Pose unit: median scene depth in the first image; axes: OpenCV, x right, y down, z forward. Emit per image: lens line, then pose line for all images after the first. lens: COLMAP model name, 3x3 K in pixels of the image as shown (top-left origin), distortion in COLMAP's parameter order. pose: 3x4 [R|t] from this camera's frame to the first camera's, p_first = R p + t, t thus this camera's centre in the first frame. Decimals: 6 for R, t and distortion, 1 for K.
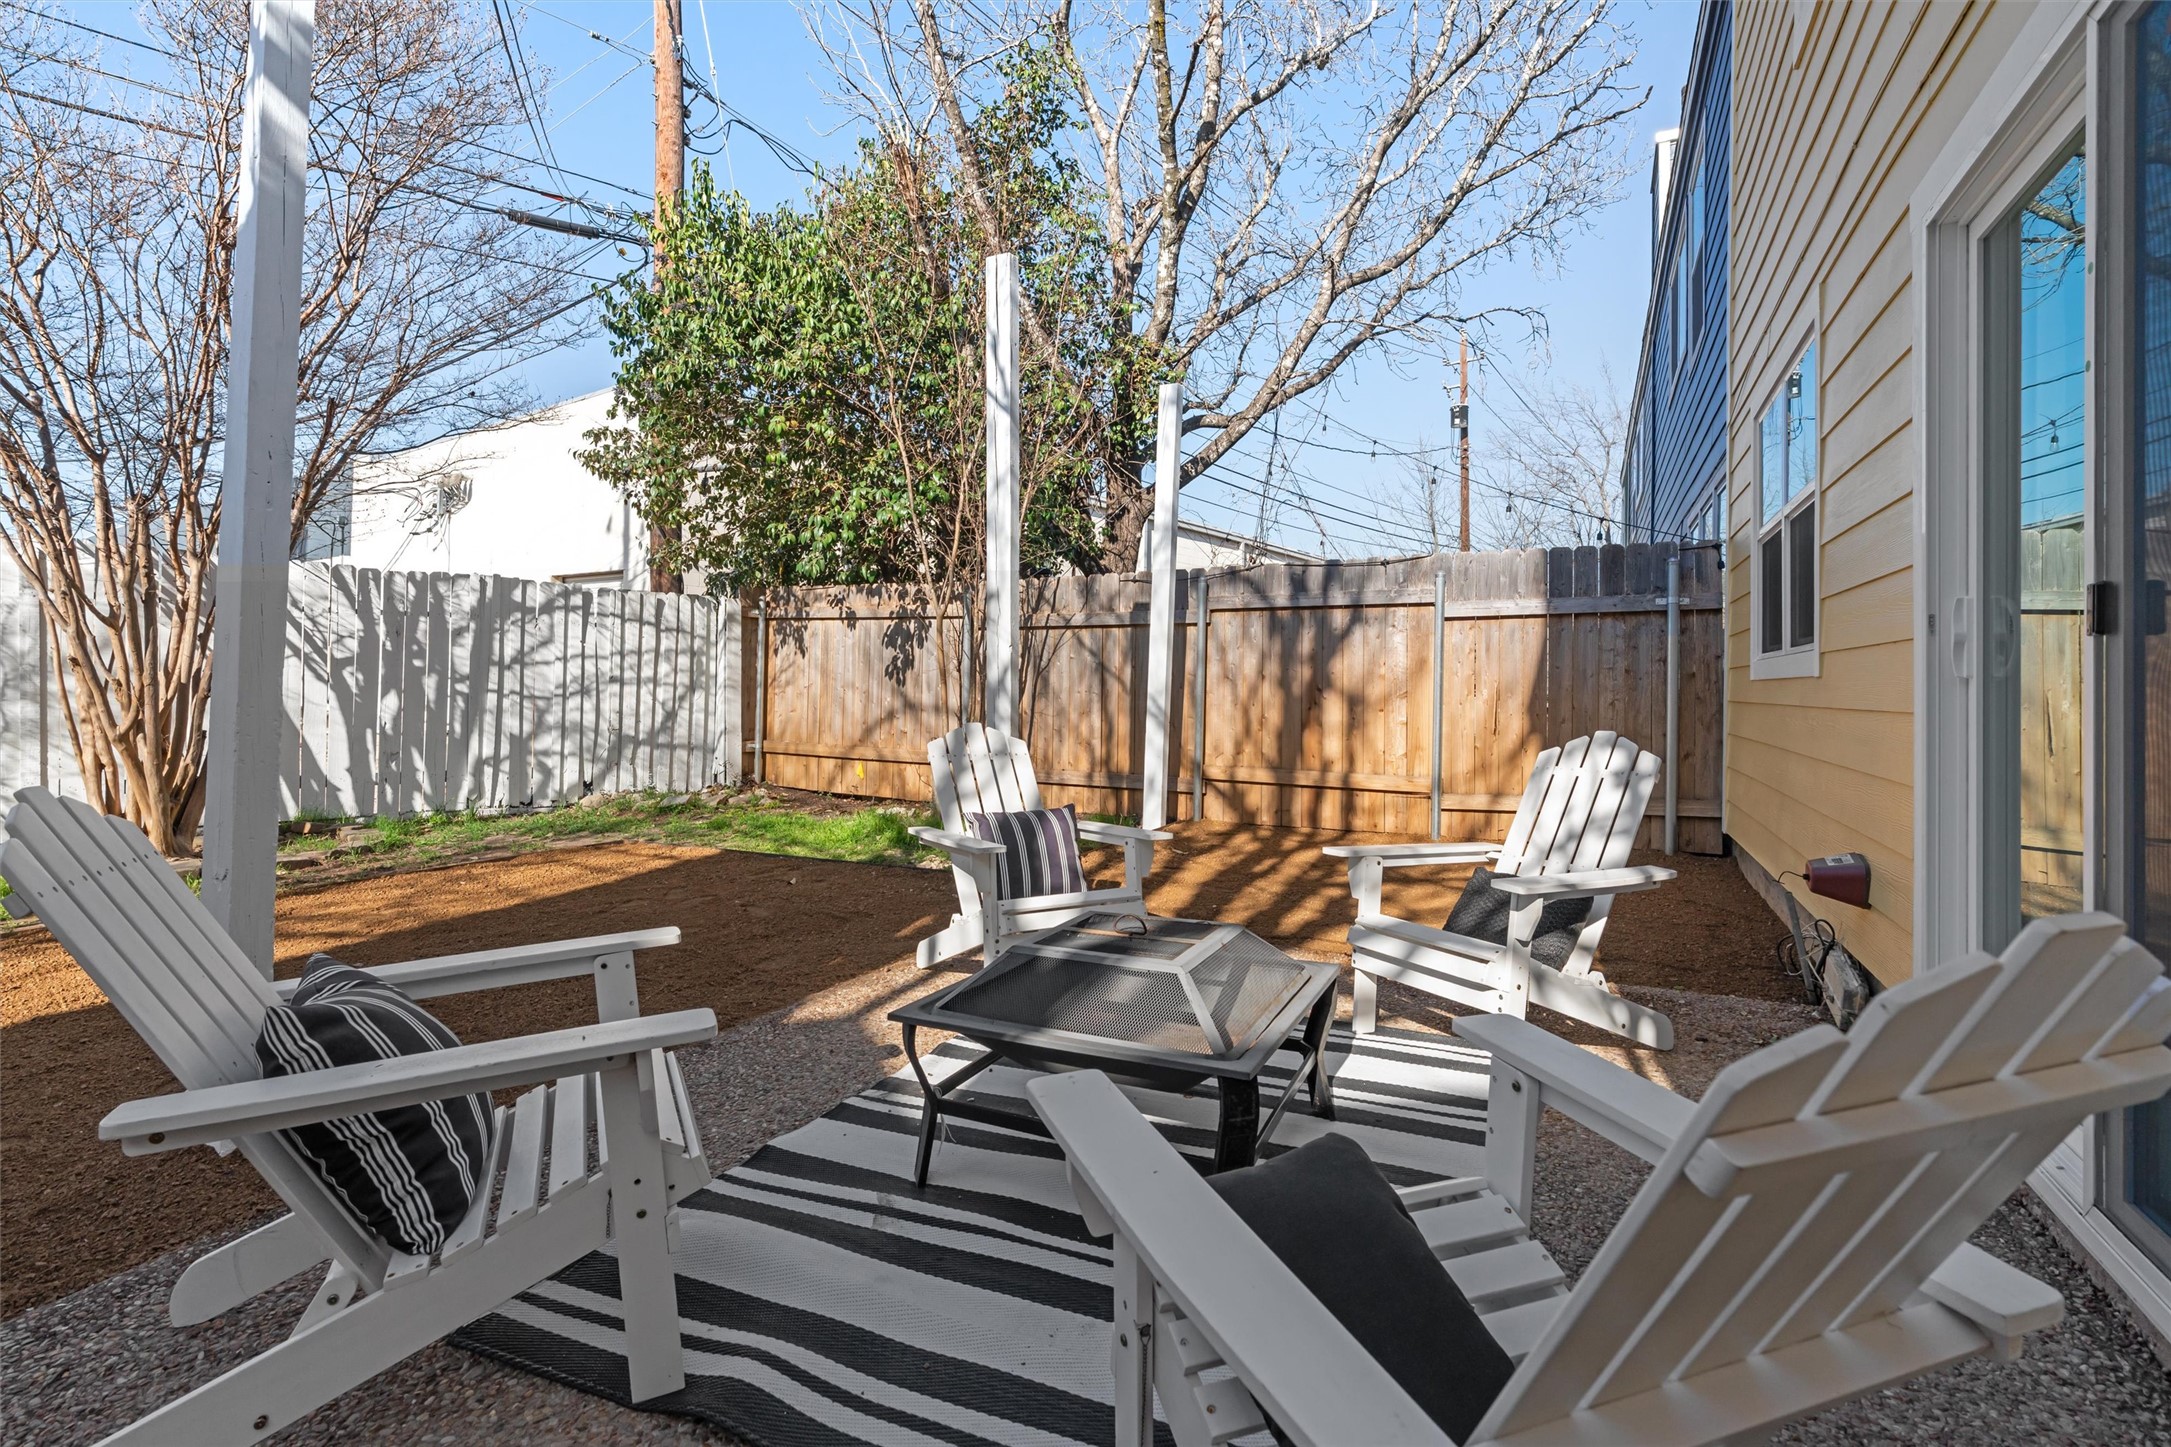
lens RADIAL K [[1024.1, 0, 1078.7], [0, 1024.1, 667.5], [0, 0, 1]] dist [-0.003733, -0.000486]
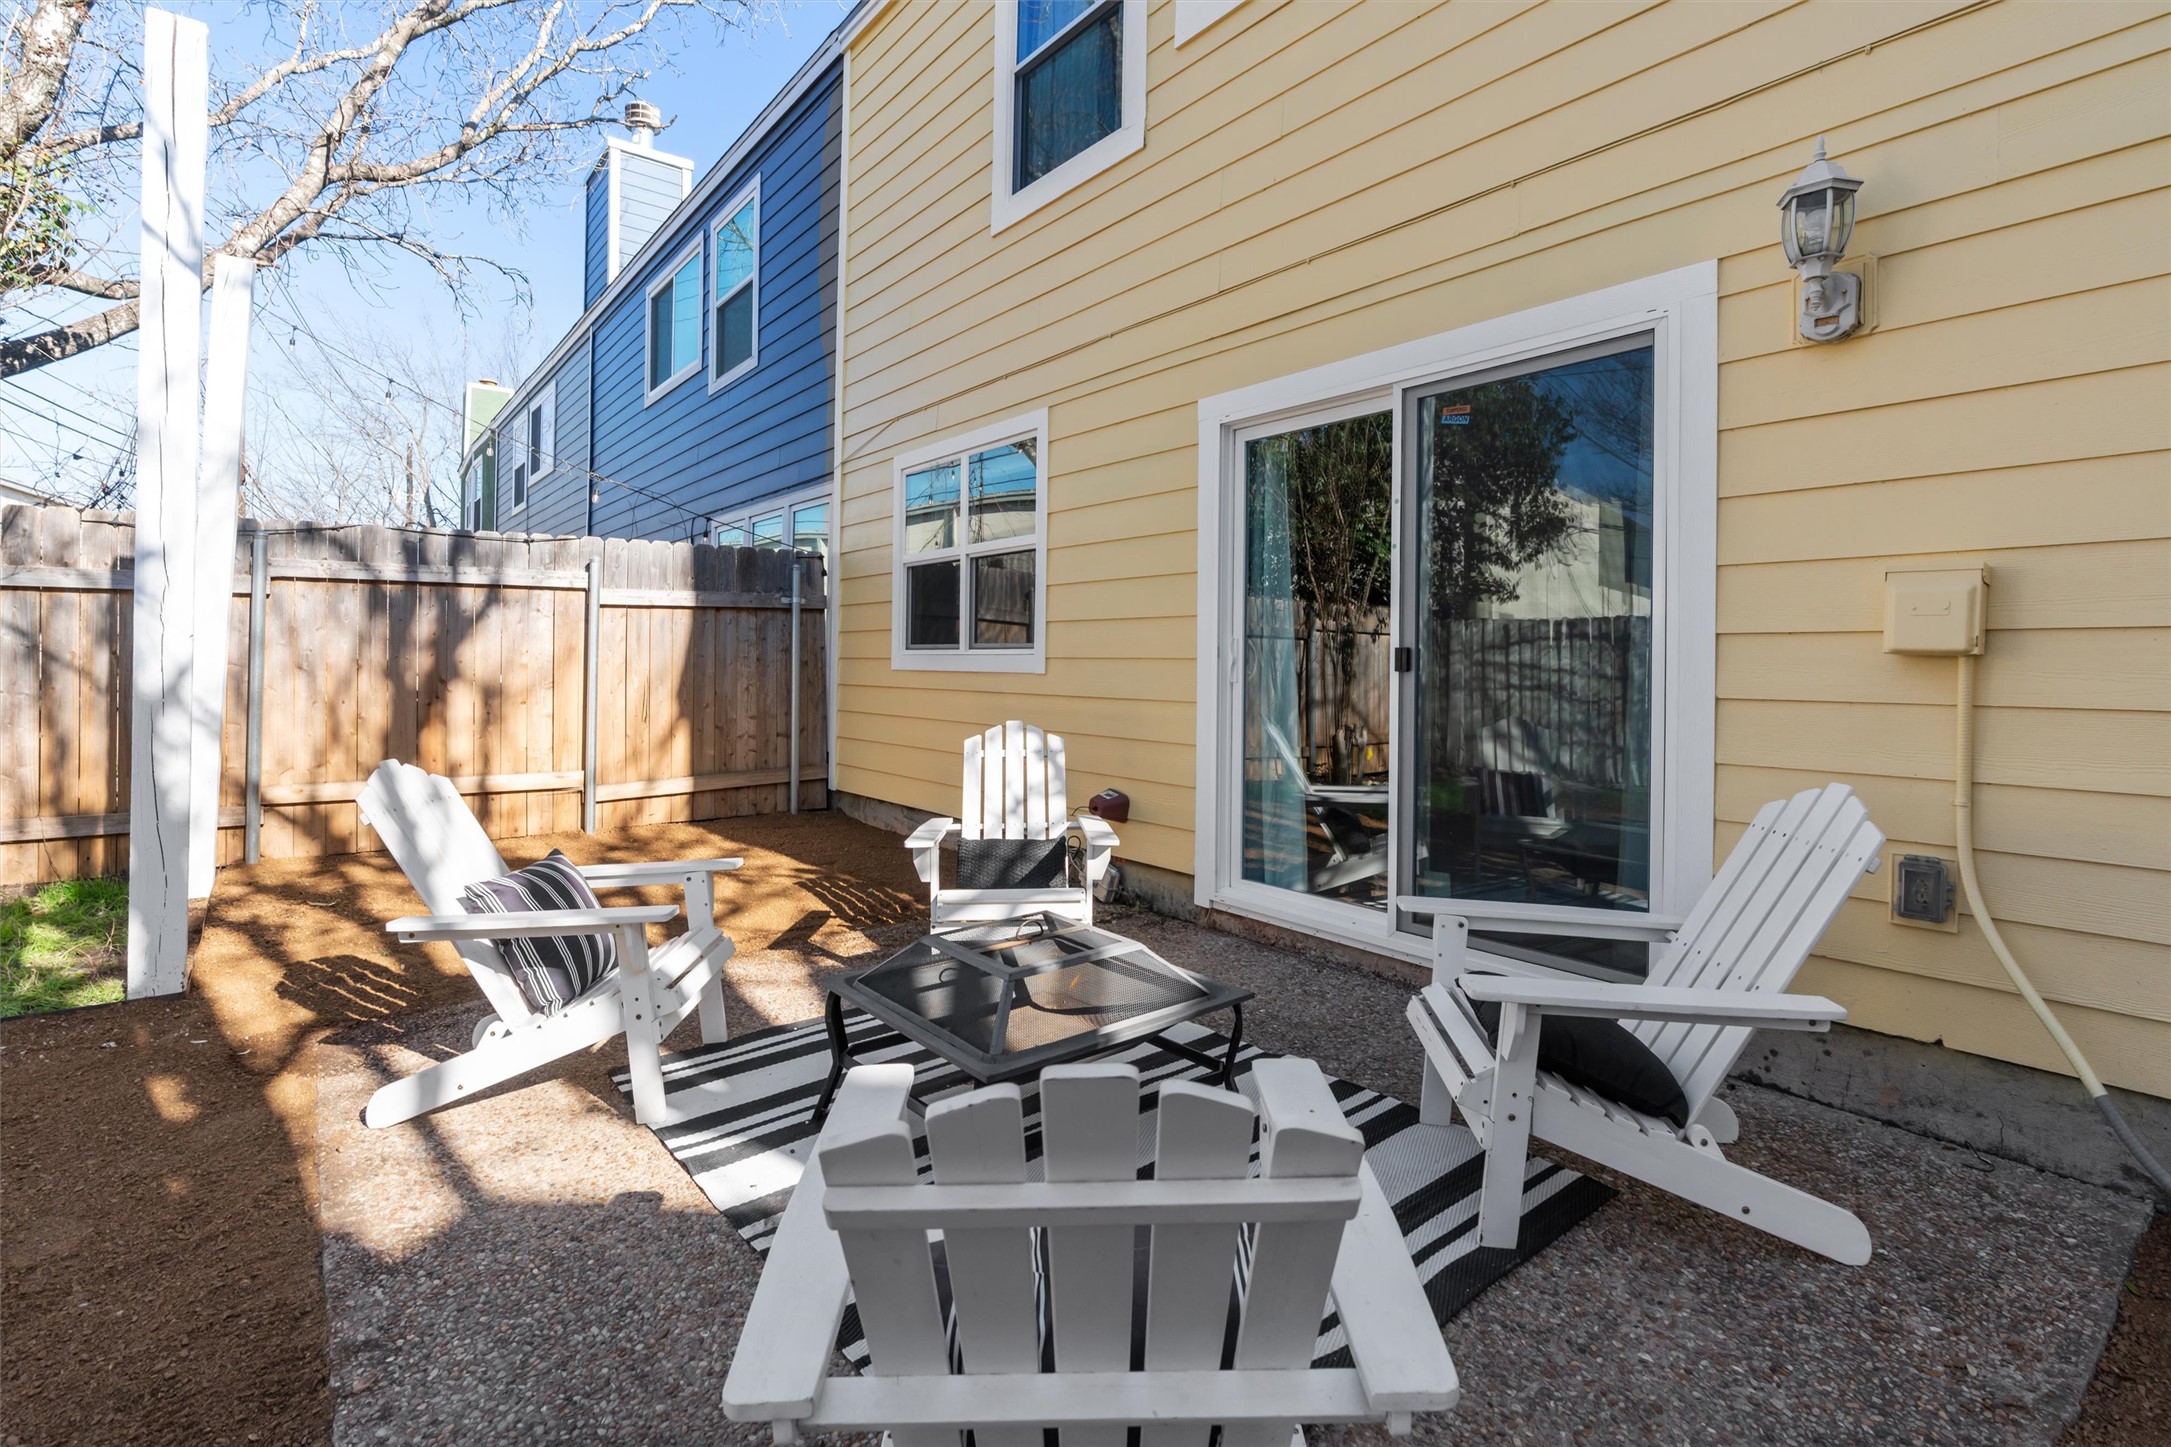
lens RADIAL K [[1024.1, 0, 1078.7], [0, 1024.1, 667.5], [0, 0, 1]] dist [-0.003733, -0.000486]
pose [[0.436406, -0.014912, 0.899626, -0.297330], [-0.016079, 0.999574, 0.024369, -0.018662], [-0.899606, -0.025100, 0.435981, 0.157063]]
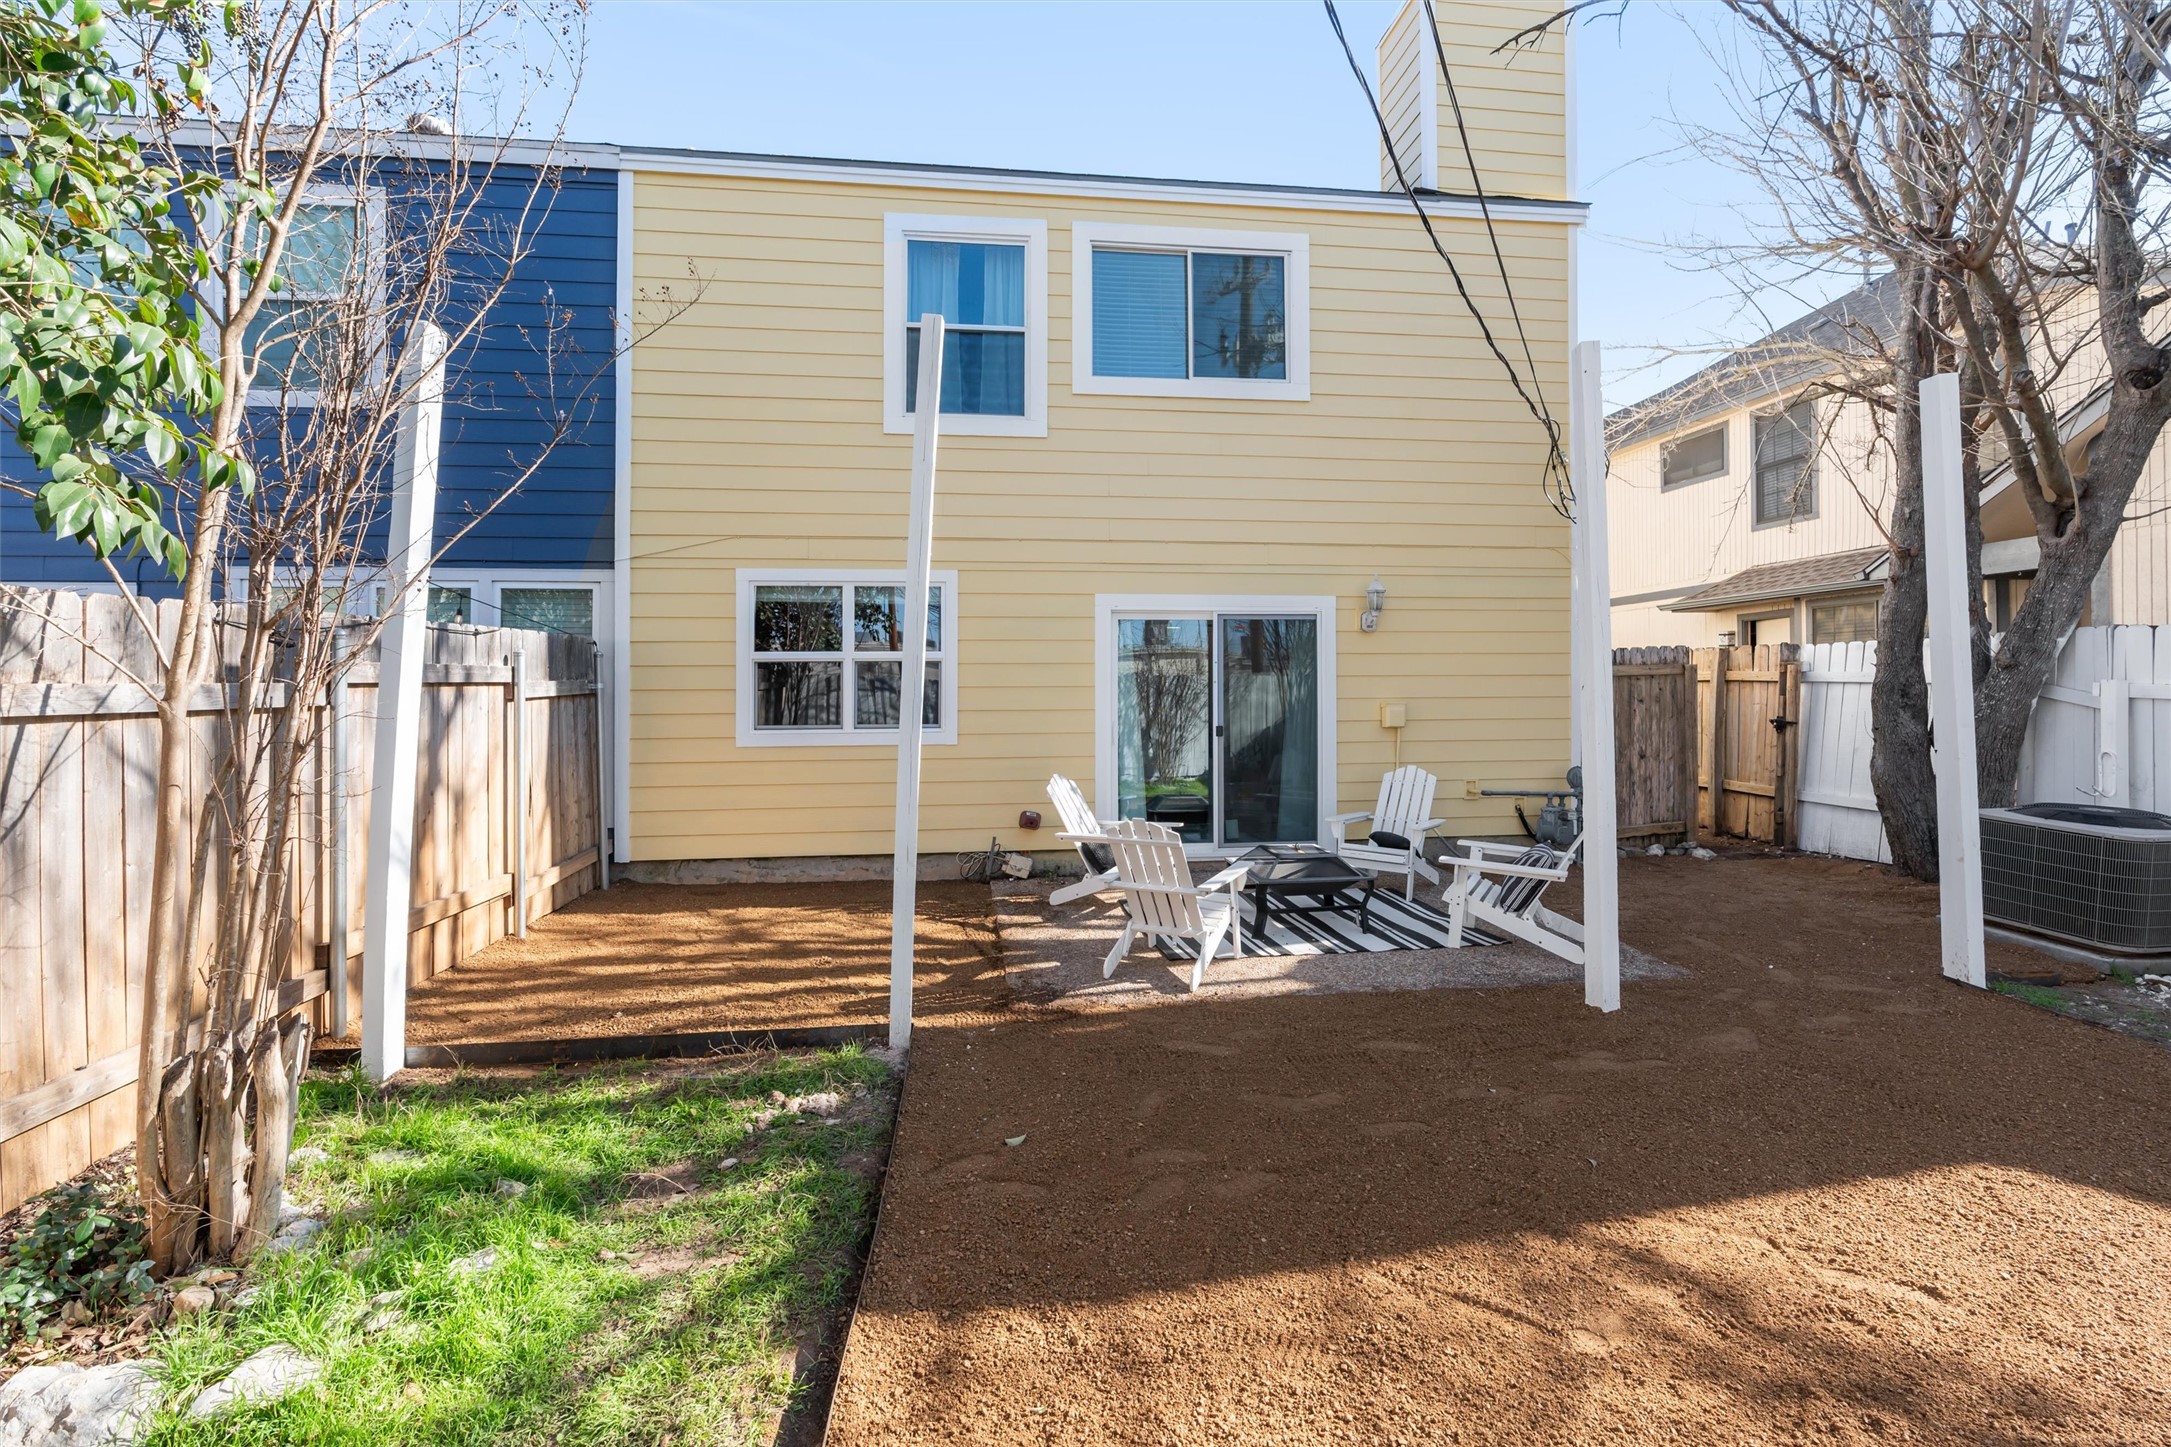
lens RADIAL K [[975.2, 0, 1088.1], [0, 975.2, 720.1], [0, 0, 1]] dist [-0.012847, 0.005837]
pose [[-0.552427, -0.036806, 0.832748, -0.625883], [-0.015538, 0.999306, 0.033860, -0.062610], [-0.833416, 0.005766, -0.552615, 0.992641]]
